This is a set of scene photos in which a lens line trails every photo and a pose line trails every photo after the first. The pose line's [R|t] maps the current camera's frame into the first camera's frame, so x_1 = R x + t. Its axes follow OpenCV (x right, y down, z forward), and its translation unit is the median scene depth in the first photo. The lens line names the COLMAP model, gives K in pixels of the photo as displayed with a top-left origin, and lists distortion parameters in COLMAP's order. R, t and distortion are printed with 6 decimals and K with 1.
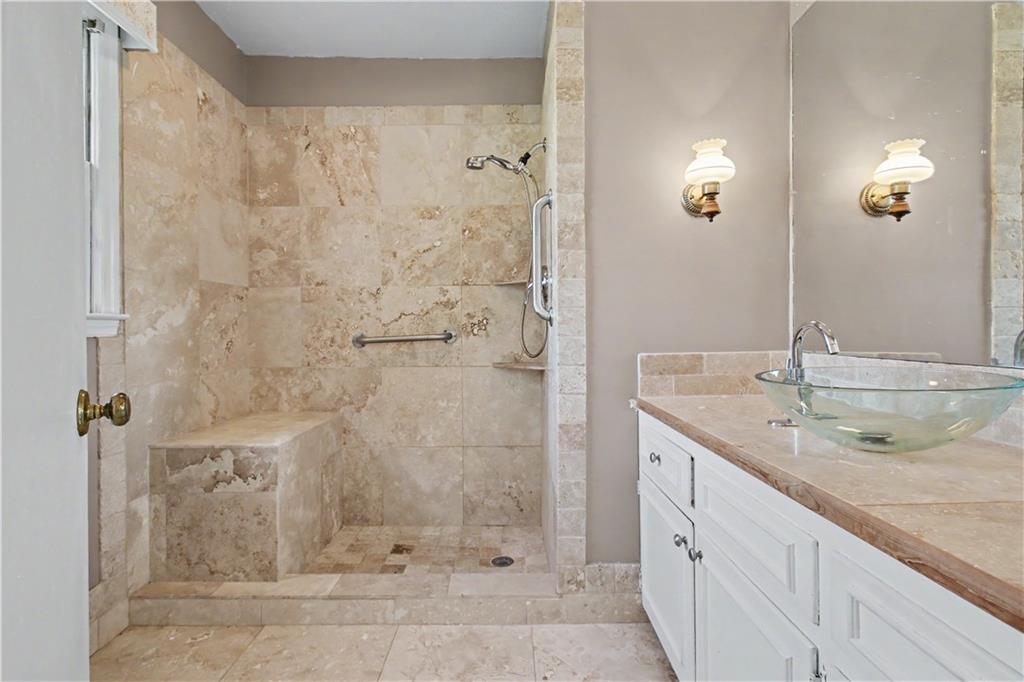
lens RADIAL K [[490.7, 0, 506.6], [0, 490.7, 346.0], [0, 0, 1]] dist [0.001014, 0.000459]
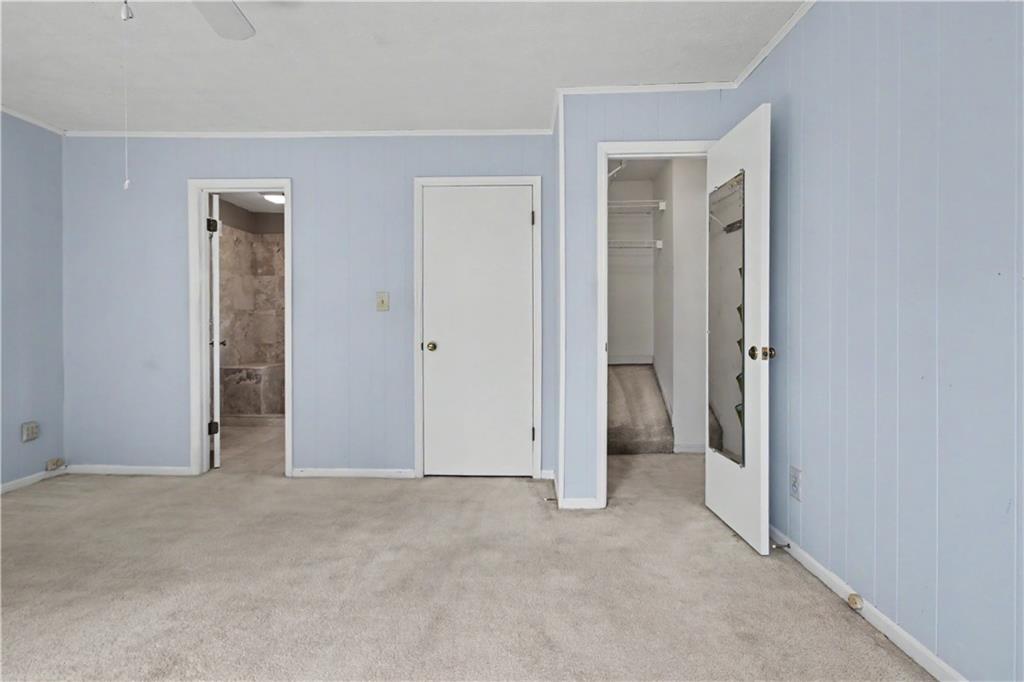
lens RADIAL K [[477.8, 0, 498.0], [0, 477.8, 339.1], [0, 0, 1]] dist [0.001402, 0.000215]
pose [[0.999365, 0.004437, -0.035349, 0.768419], [-0.004441, 0.999990, -0.000046, 0.018411], [0.035349, 0.000203, 0.999375, -1.322733]]
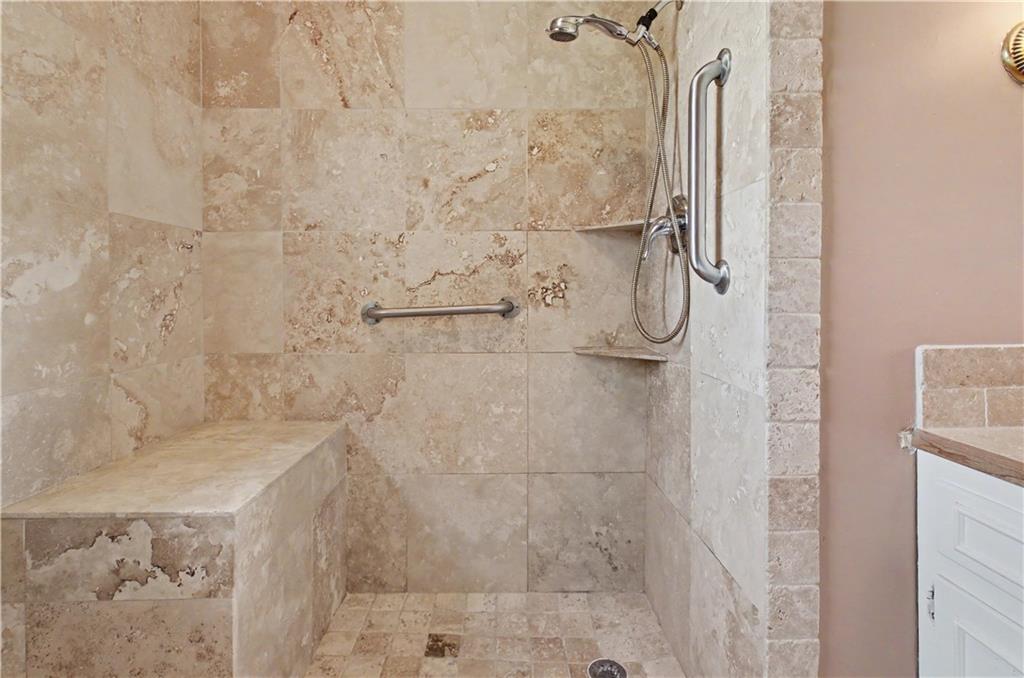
lens RADIAL K [[511.5, 0, 510.6], [0, 511.5, 317.9], [0, 0, 1]] dist [0.001051, -0.001179]
pose [[0.999927, 0.003928, 0.011391, -0.126186], [-0.004038, 0.999945, 0.009650, -0.013022], [-0.011353, -0.009696, 0.999889, 0.323320]]
